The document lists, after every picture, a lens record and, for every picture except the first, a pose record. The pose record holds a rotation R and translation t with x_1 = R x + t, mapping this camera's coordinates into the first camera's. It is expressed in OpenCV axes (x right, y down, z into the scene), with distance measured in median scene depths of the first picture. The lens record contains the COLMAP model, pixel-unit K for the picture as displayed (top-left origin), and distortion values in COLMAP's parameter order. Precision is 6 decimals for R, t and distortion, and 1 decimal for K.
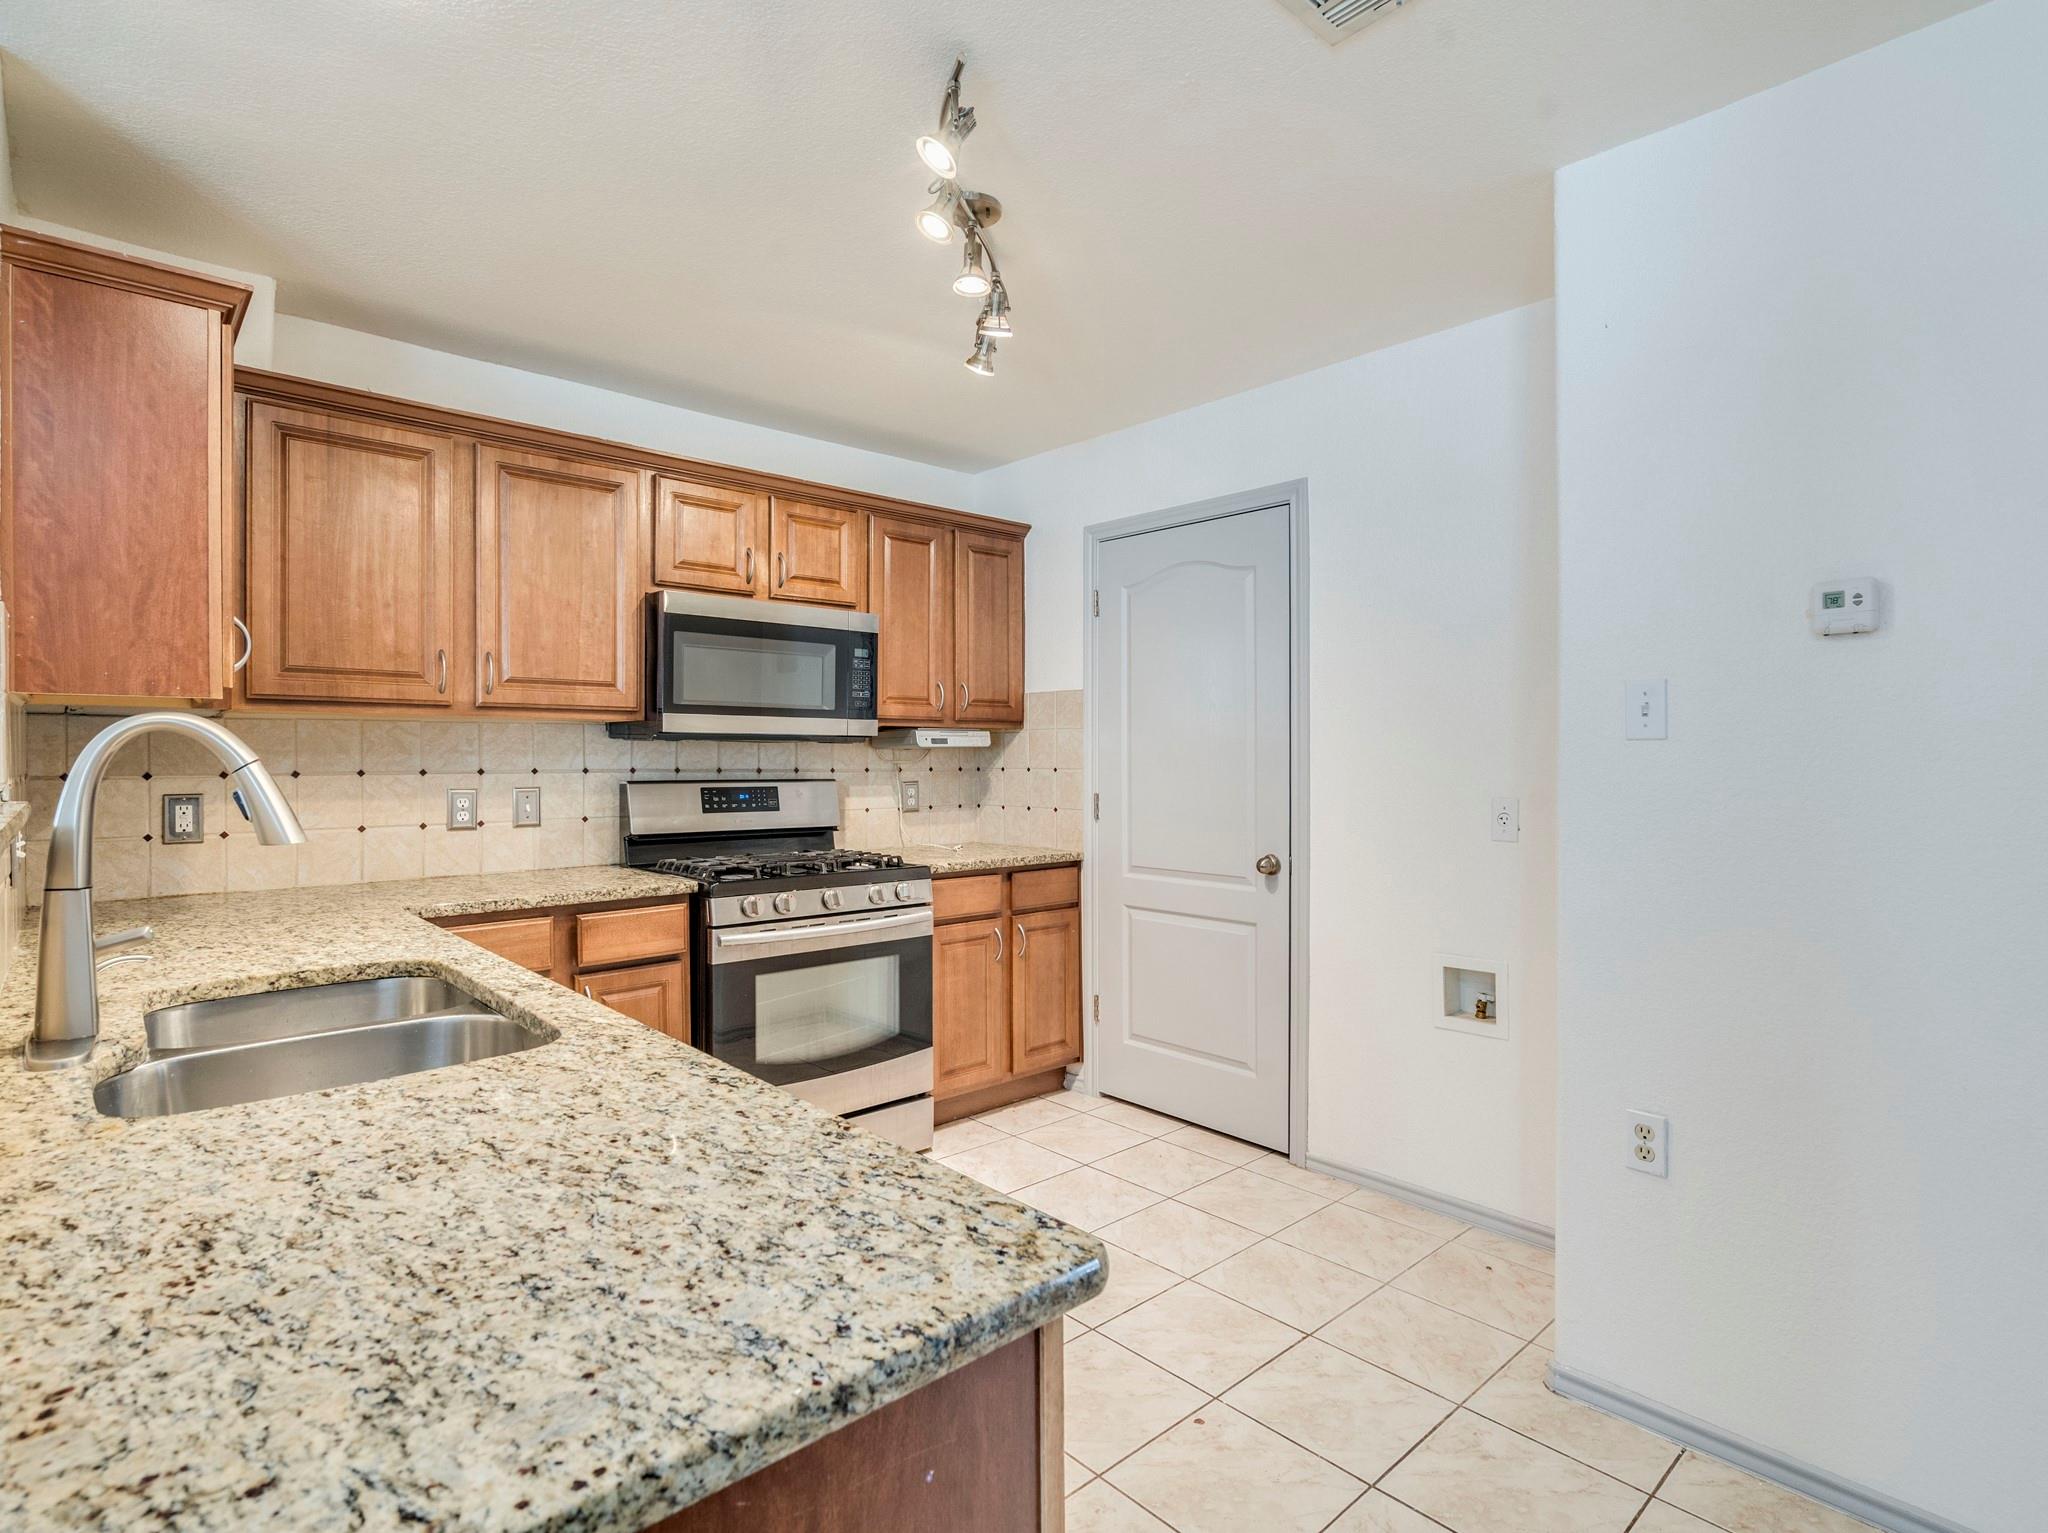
lens RADIAL K [[1054.7, 0, 990.9], [0, 1054.7, 762.4], [0, 0, 1]] dist [-0.011352, 0.003916]
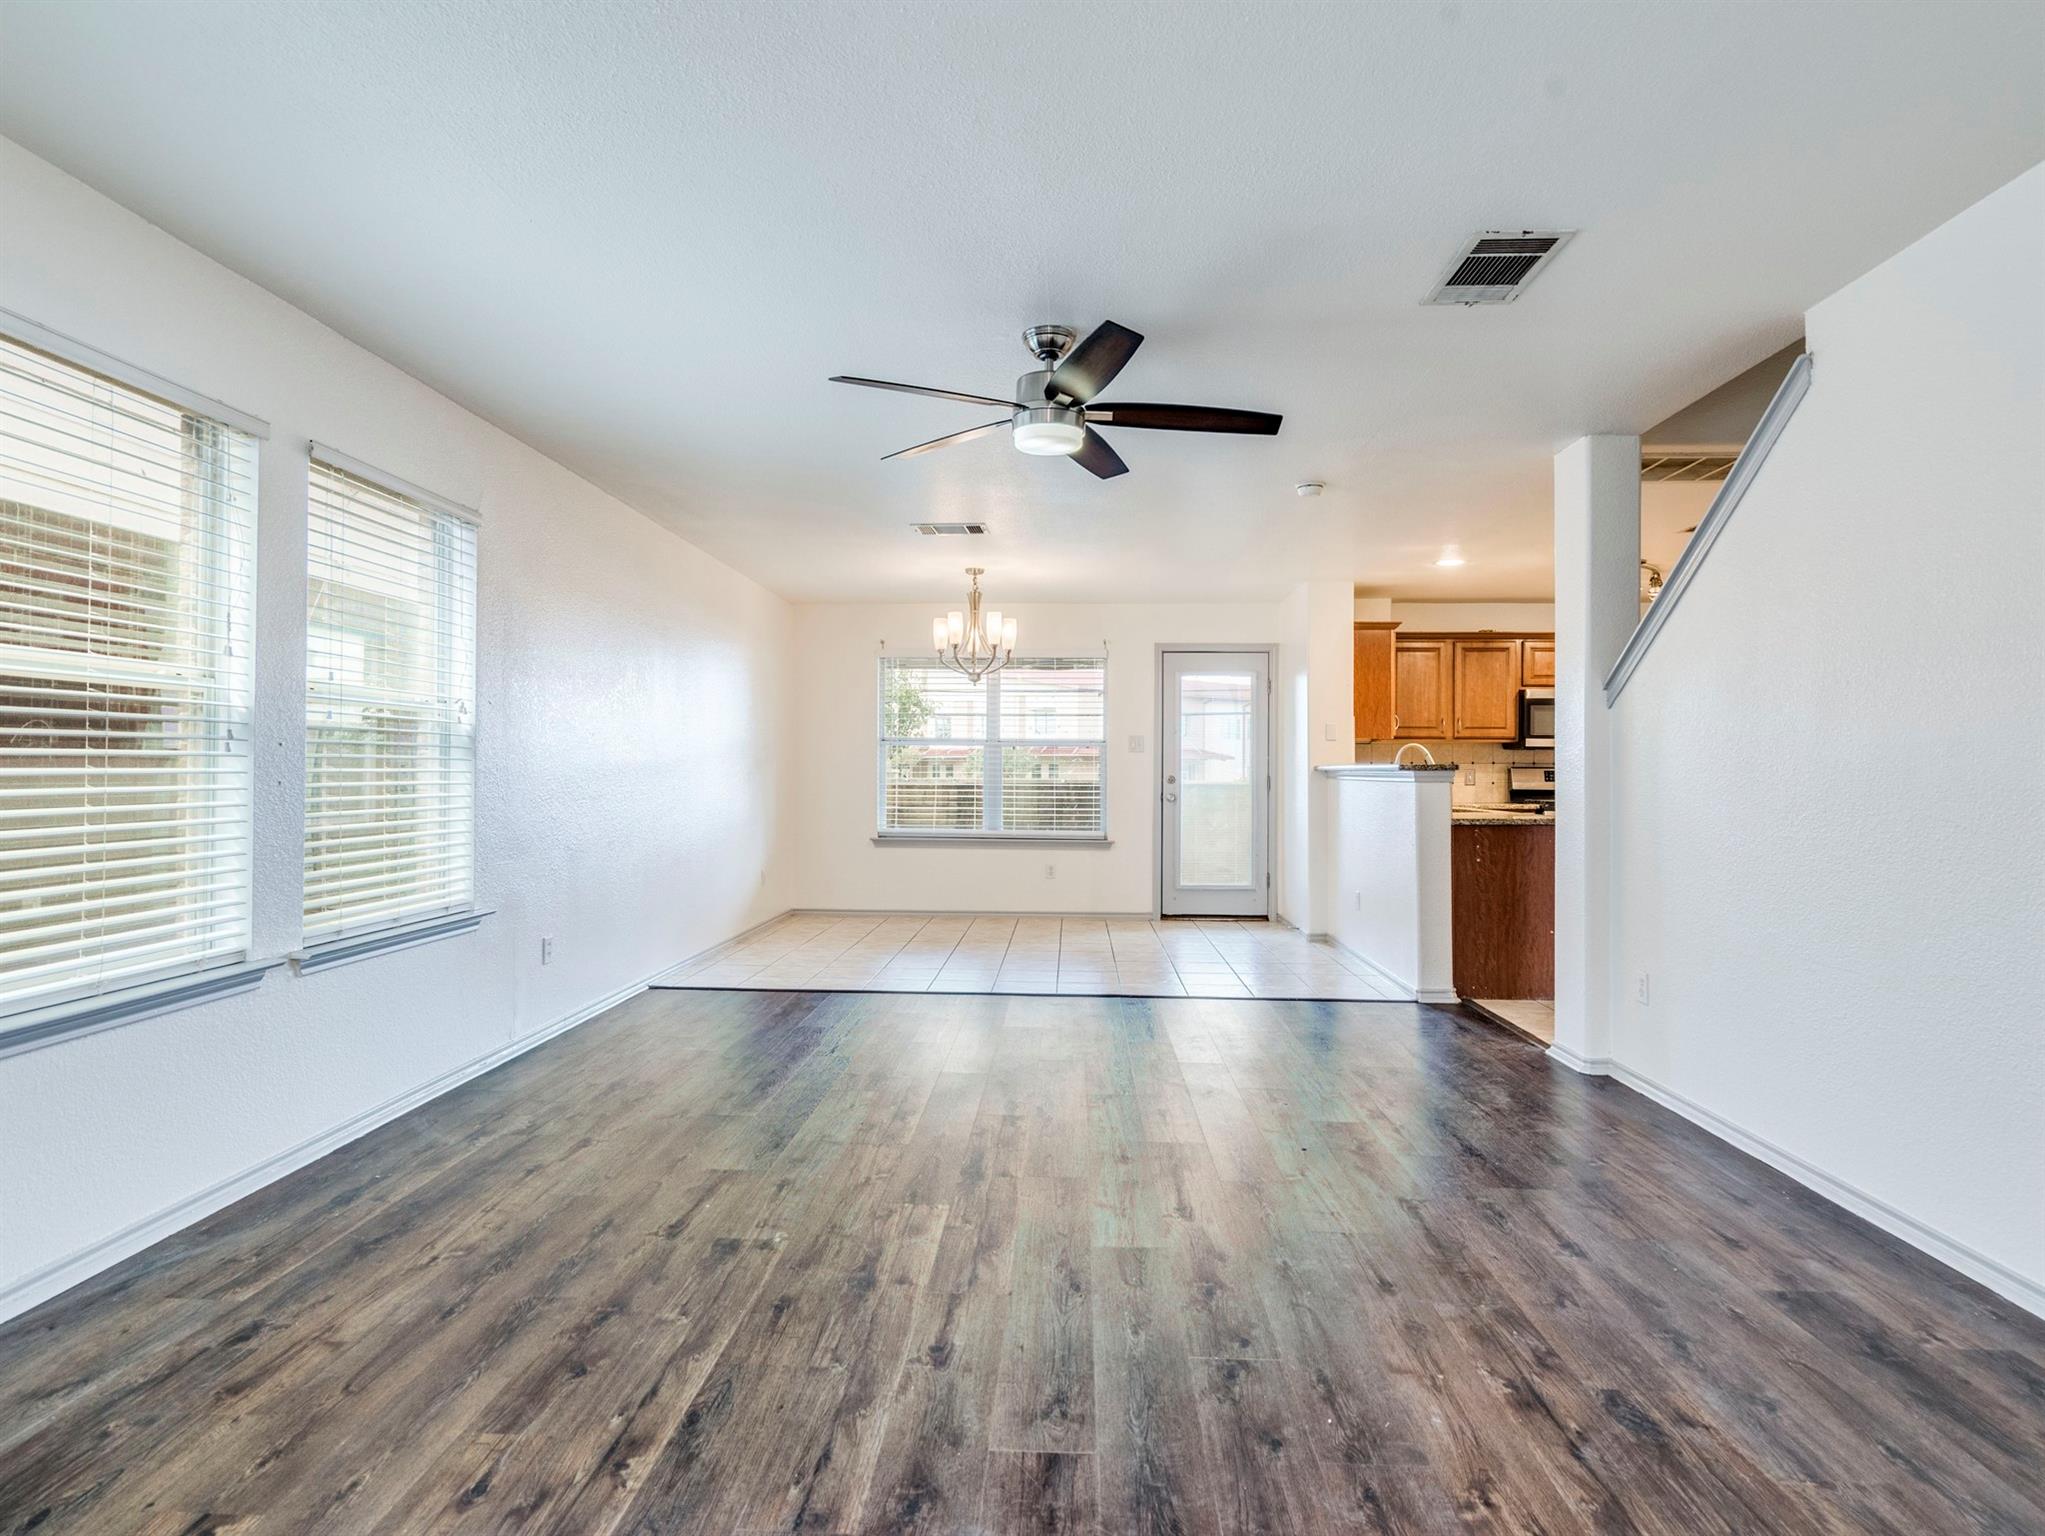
lens RADIAL K [[1053.1, 0, 1029.0], [0, 1053.1, 774.0], [0, 0, 1]] dist [-0.011352, 0.003916]
pose [[0.726559, 0.002414, -0.687100, 0.519258], [-0.002978, 0.999995, 0.000364, 0.038159], [0.687098, 0.001782, 0.726563, -1.545481]]
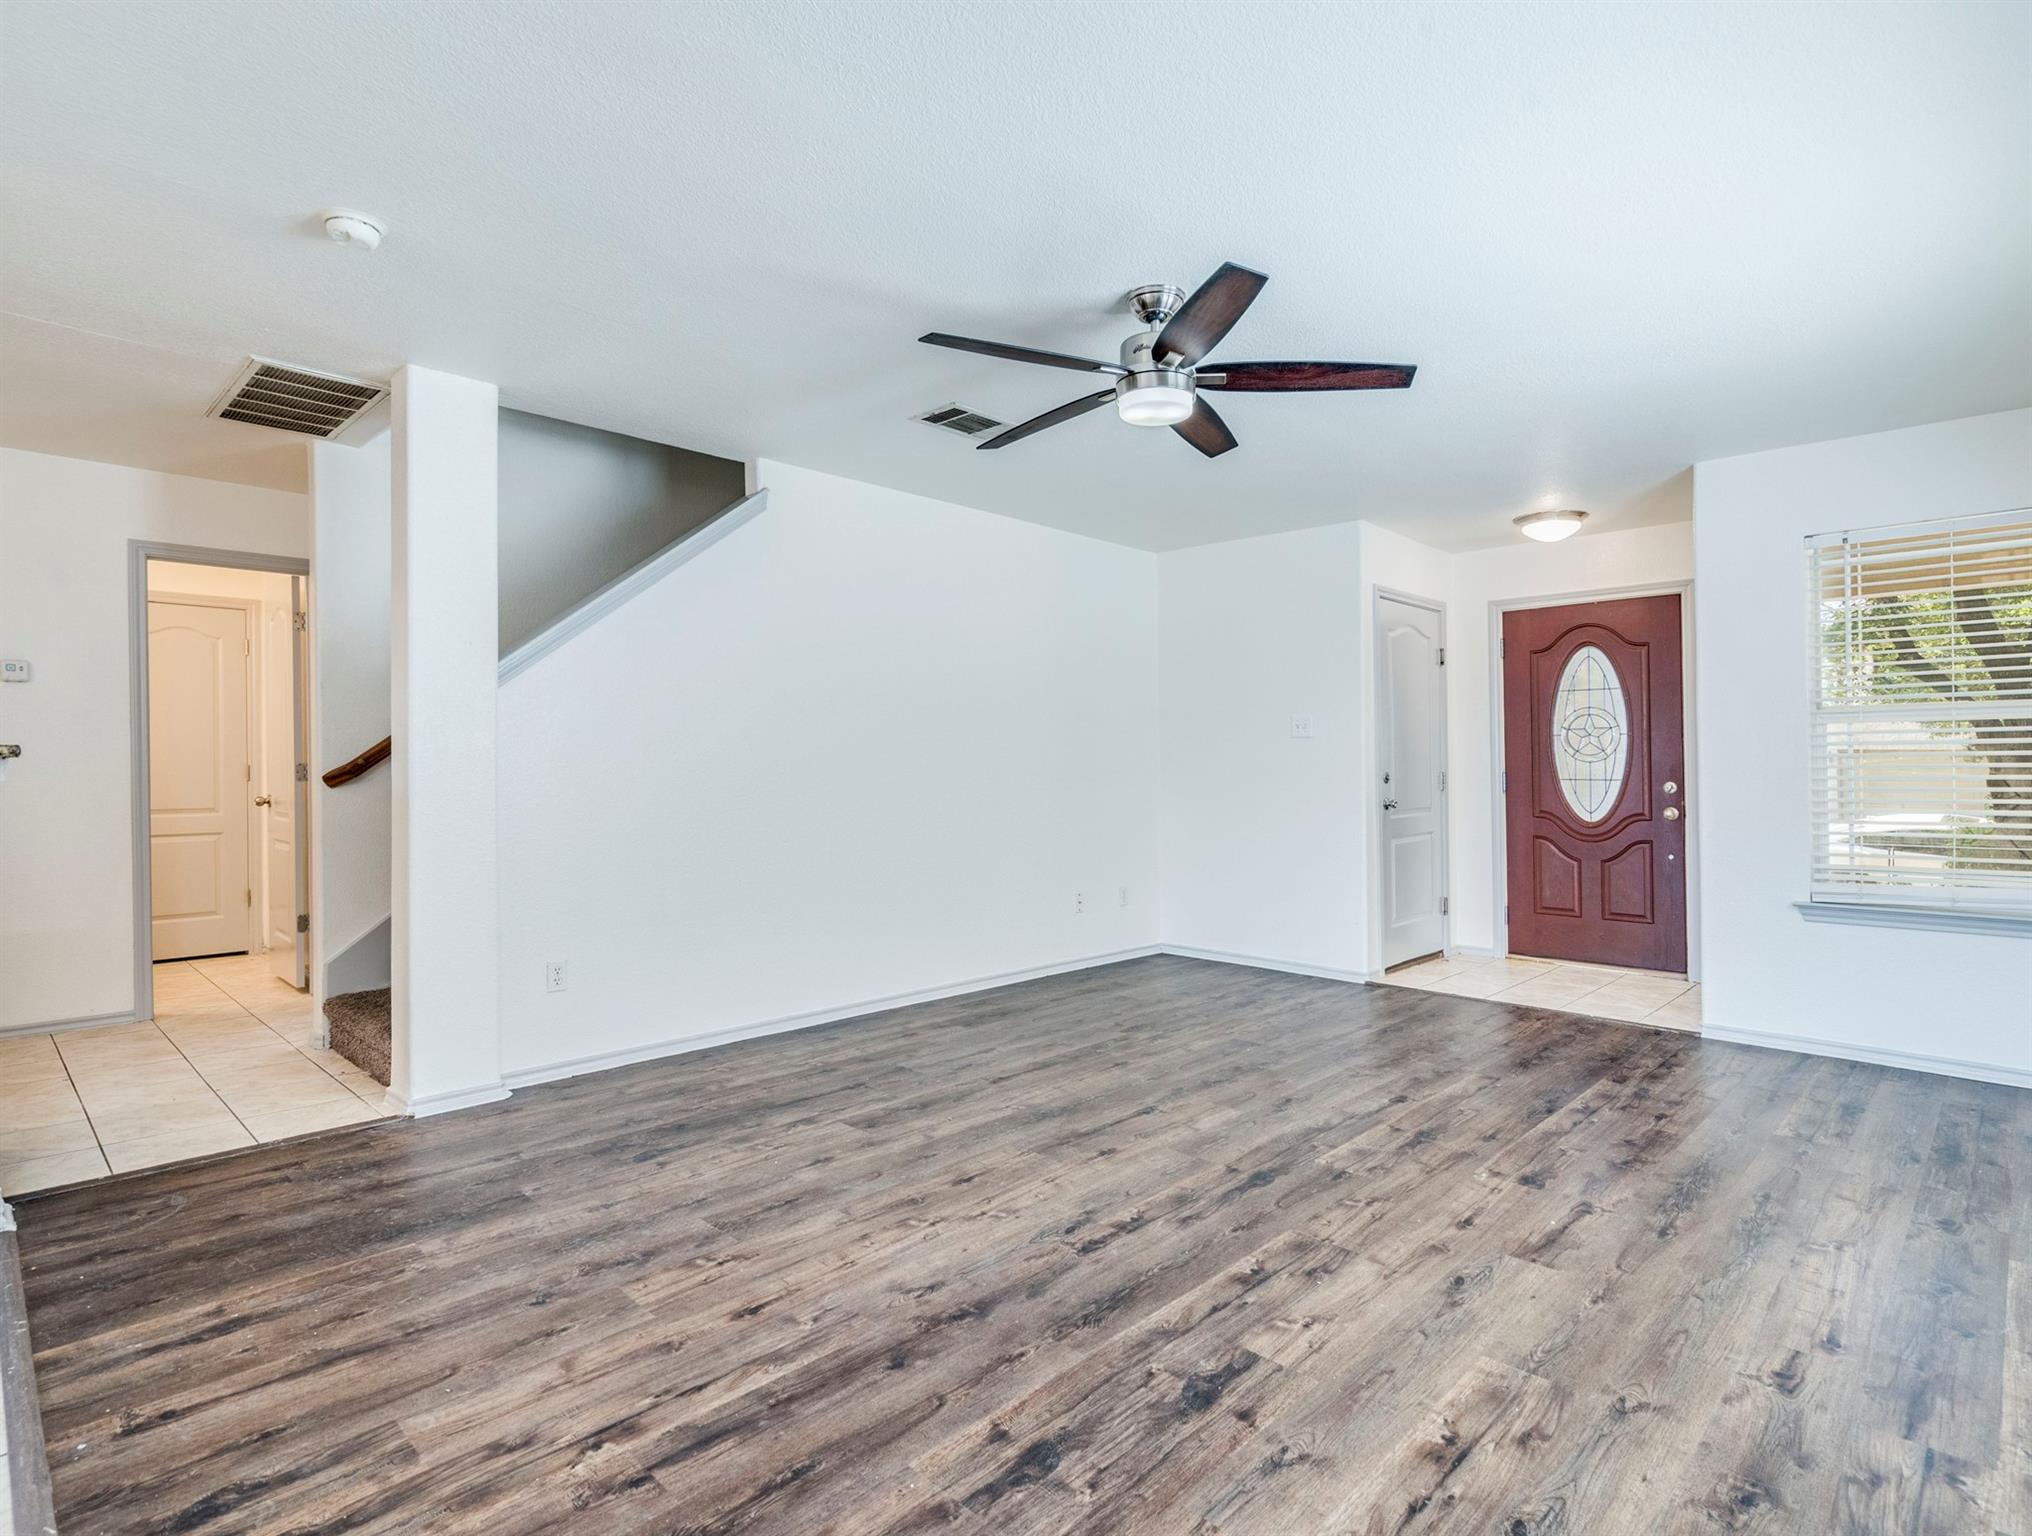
lens RADIAL K [[1086.0, 0, 982.0], [0, 1086.0, 772.3], [0, 0, 1]] dist [-0.000655, -0.000144]
pose [[-0.068495, -0.010470, 0.997596, -0.977667], [-0.002916, 0.999943, 0.010295, 0.030559], [-0.997647, -0.002204, -0.068522, -0.654219]]
